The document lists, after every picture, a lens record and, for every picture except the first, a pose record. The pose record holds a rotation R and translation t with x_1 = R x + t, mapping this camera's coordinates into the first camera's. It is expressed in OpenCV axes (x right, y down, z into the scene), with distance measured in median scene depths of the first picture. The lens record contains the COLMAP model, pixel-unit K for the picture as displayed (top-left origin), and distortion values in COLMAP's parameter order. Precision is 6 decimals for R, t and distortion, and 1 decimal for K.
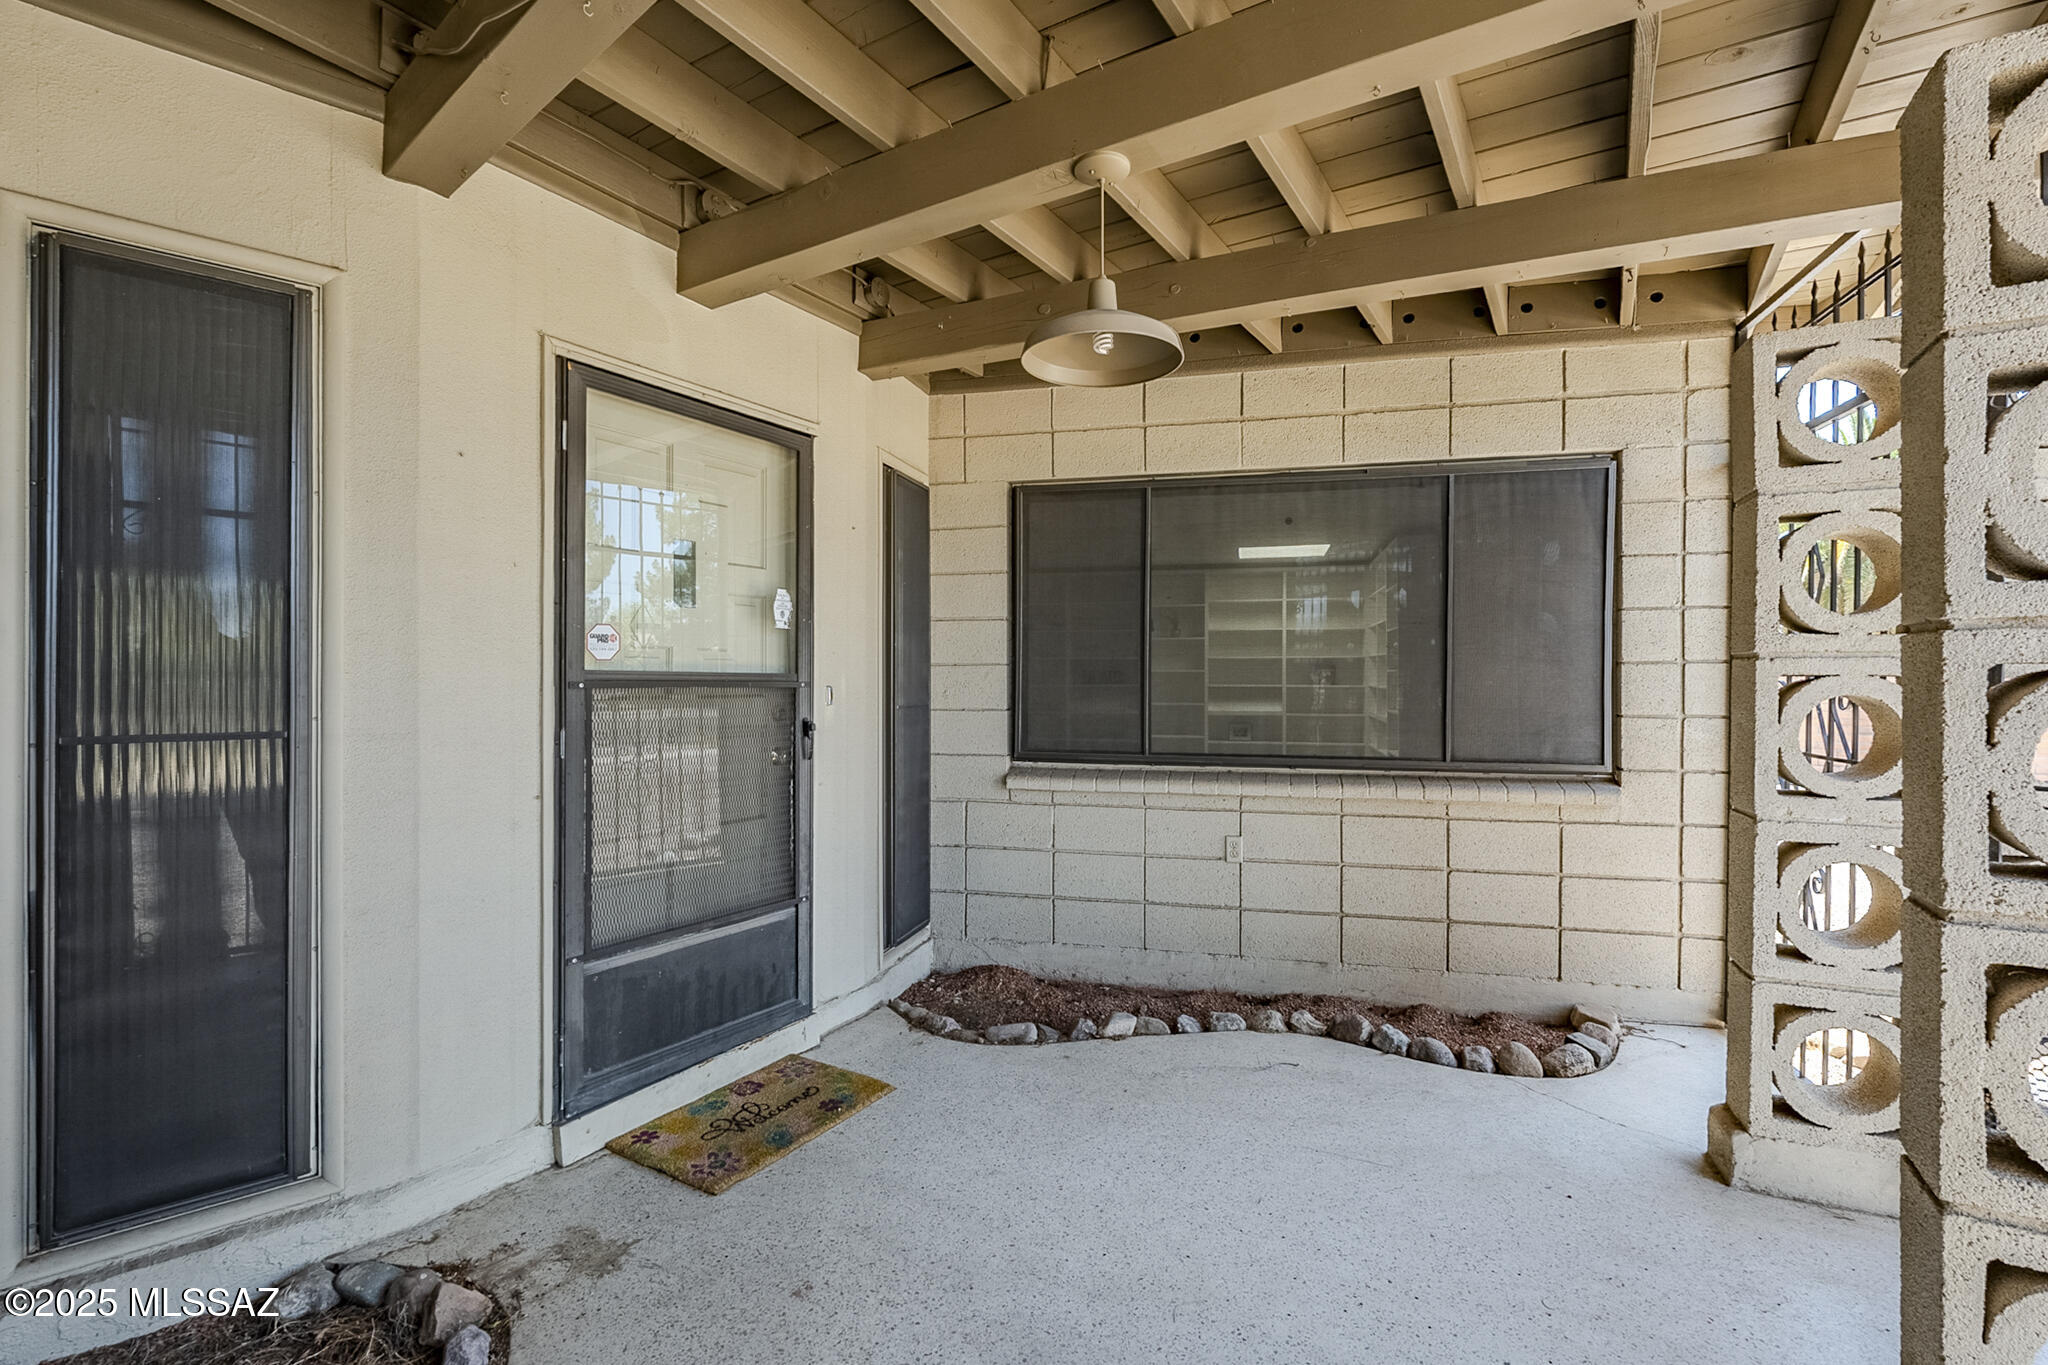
lens RADIAL K [[942.0, 0, 1027.7], [0, 942.0, 699.5], [0, 0, 1]] dist [0.001407, 0.000267]
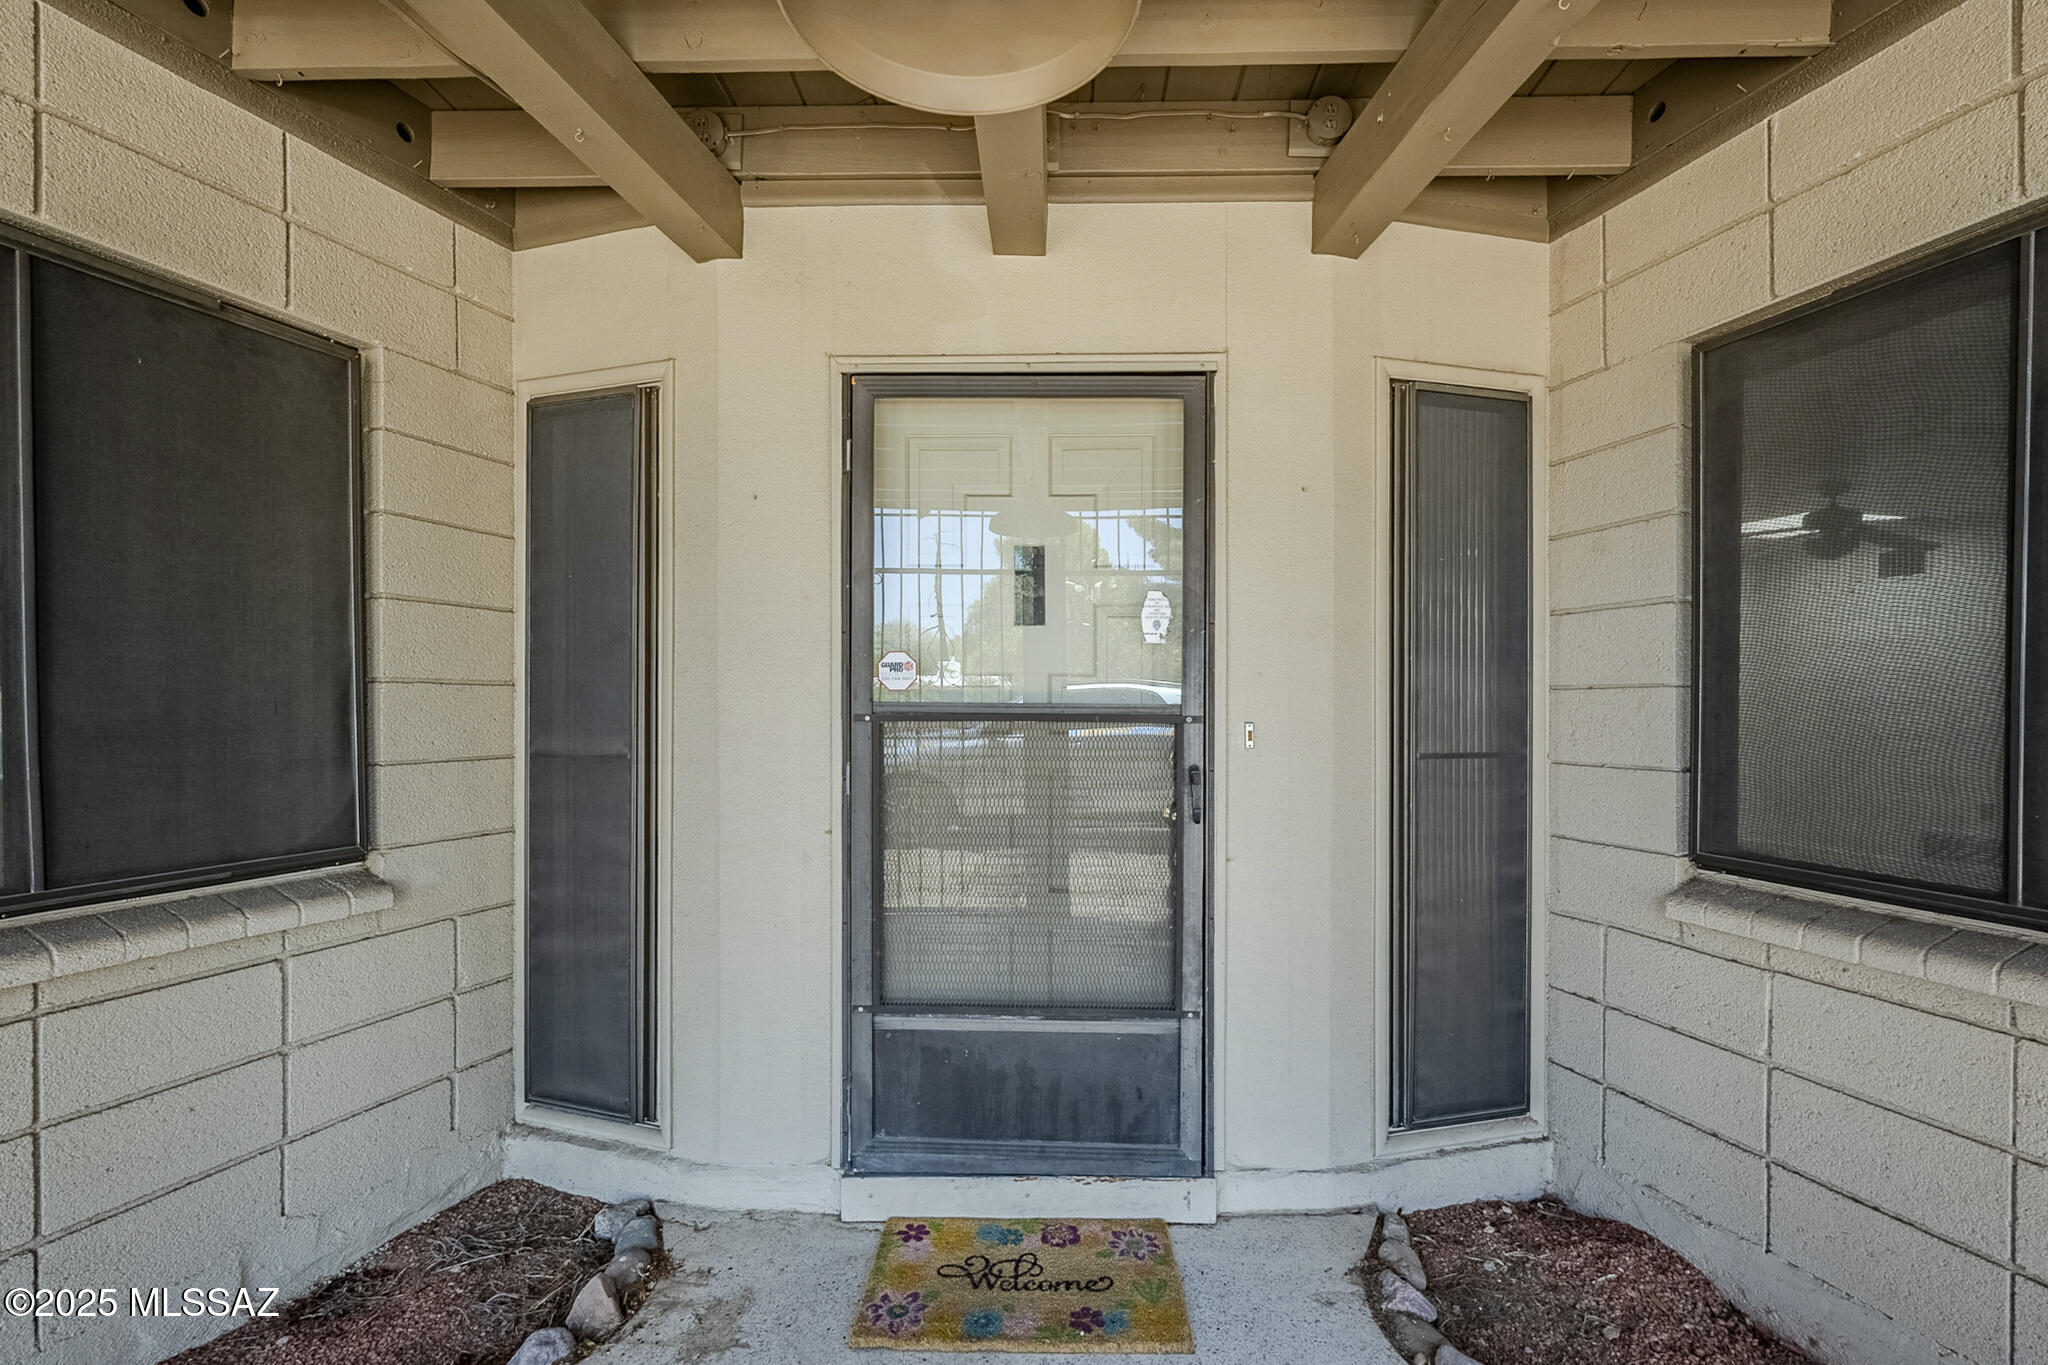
lens RADIAL K [[916.6, 0, 1023.6], [0, 916.6, 717.3], [0, 0, 1]] dist [-0.001804, 0.000383]
pose [[0.496584, 0.014644, -0.867865, 0.335709], [-0.019438, 0.999795, 0.005747, -0.020421], [0.867771, 0.014016, 0.496766, 0.581862]]
